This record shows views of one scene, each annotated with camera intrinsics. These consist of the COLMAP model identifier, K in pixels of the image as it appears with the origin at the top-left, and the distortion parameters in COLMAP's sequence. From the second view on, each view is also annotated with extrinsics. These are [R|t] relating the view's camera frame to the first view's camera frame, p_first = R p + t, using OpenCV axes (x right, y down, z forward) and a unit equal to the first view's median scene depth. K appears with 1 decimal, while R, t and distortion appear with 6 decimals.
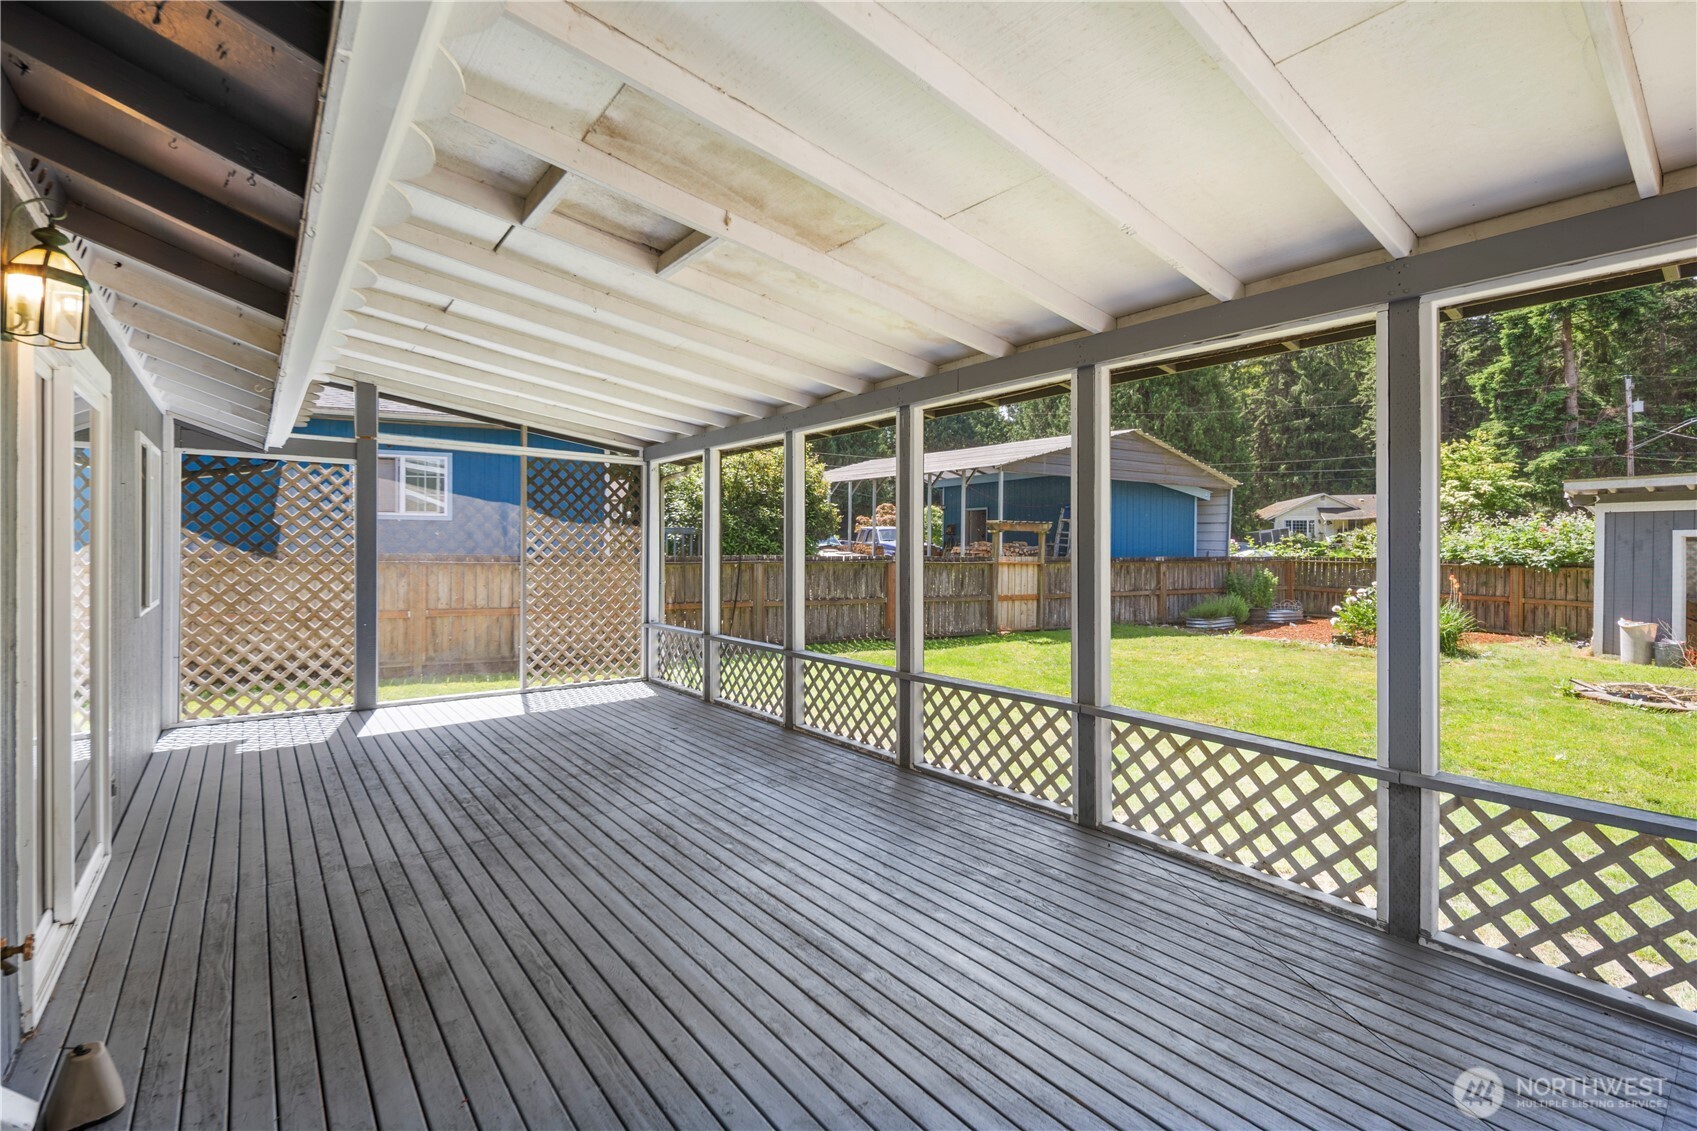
lens RADIAL K [[741.8, 0, 847.8], [0, 741.8, 557.9], [0, 0, 1]] dist [0.006473, -0.003614]
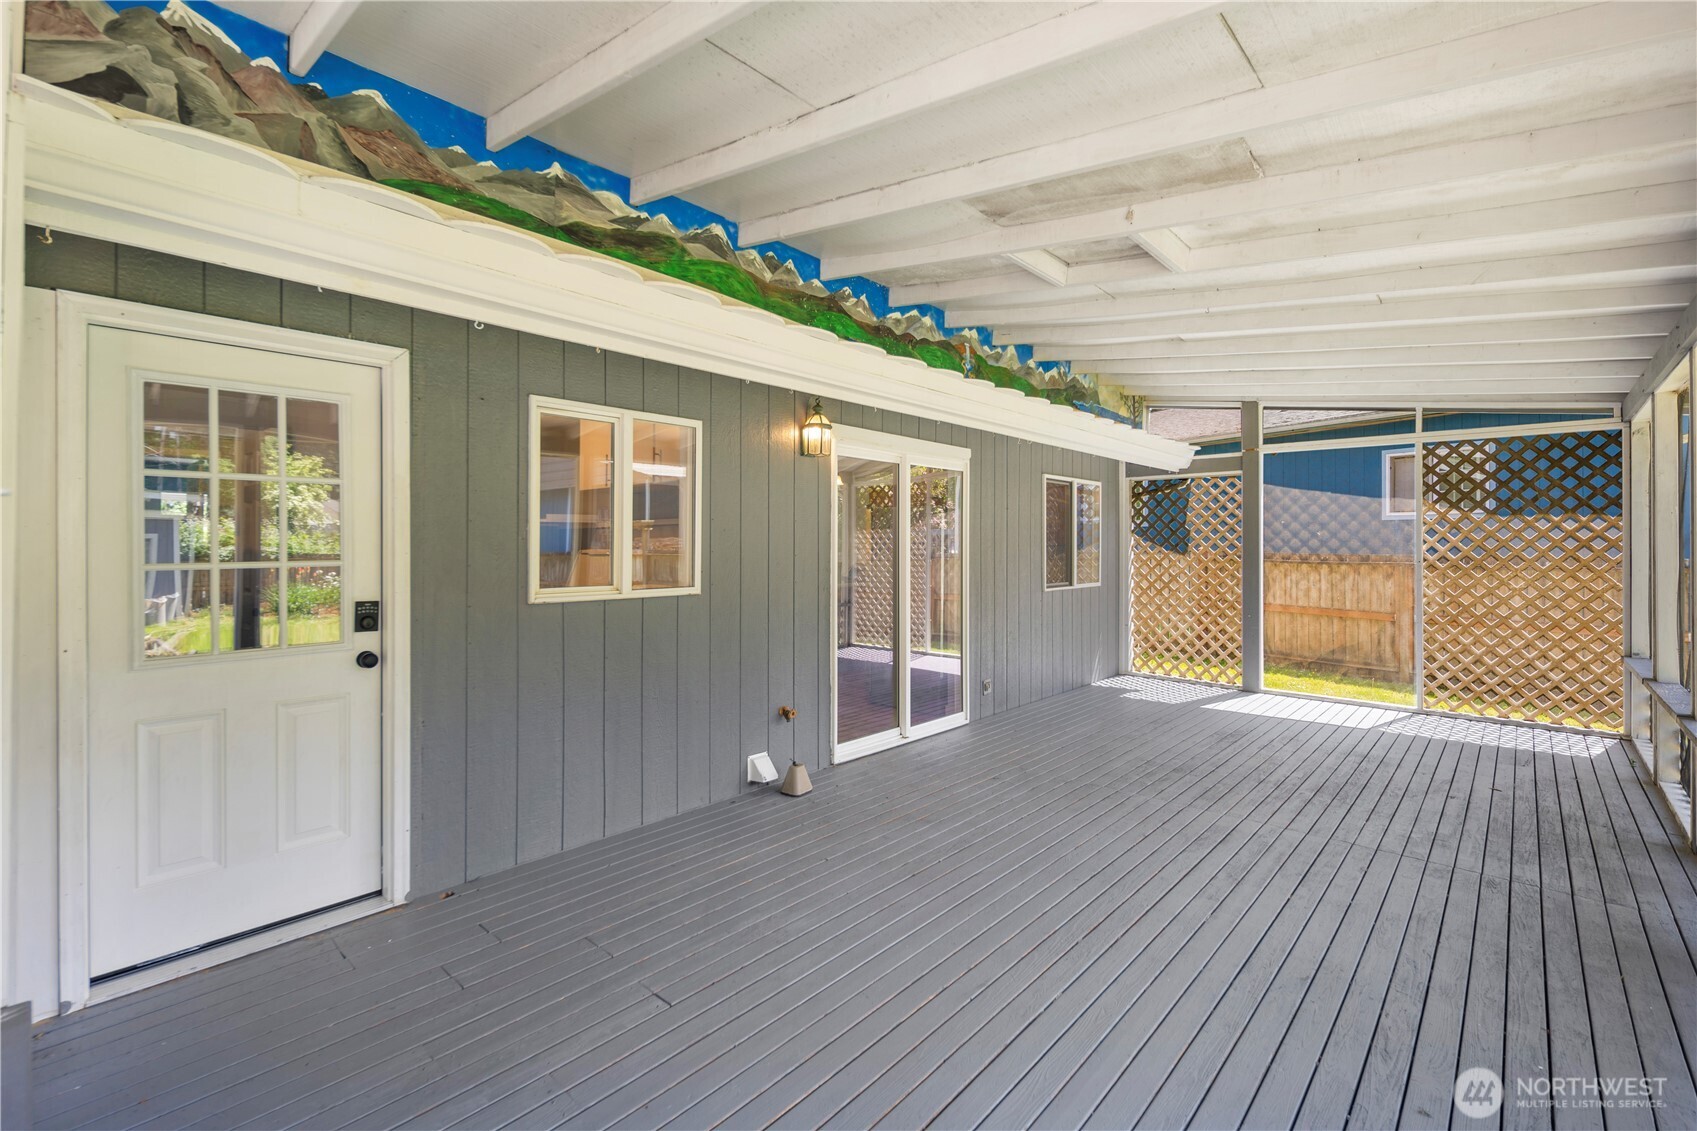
lens RADIAL K [[741.8, 0, 861.2], [0, 741.8, 556.3], [0, 0, 1]] dist [0.006473, -0.003614]
pose [[0.167085, 0.007483, -0.985914, 0.320539], [-0.013465, 0.999895, 0.005308, 0.001122], [0.985851, 0.012388, 0.167168, 0.203529]]
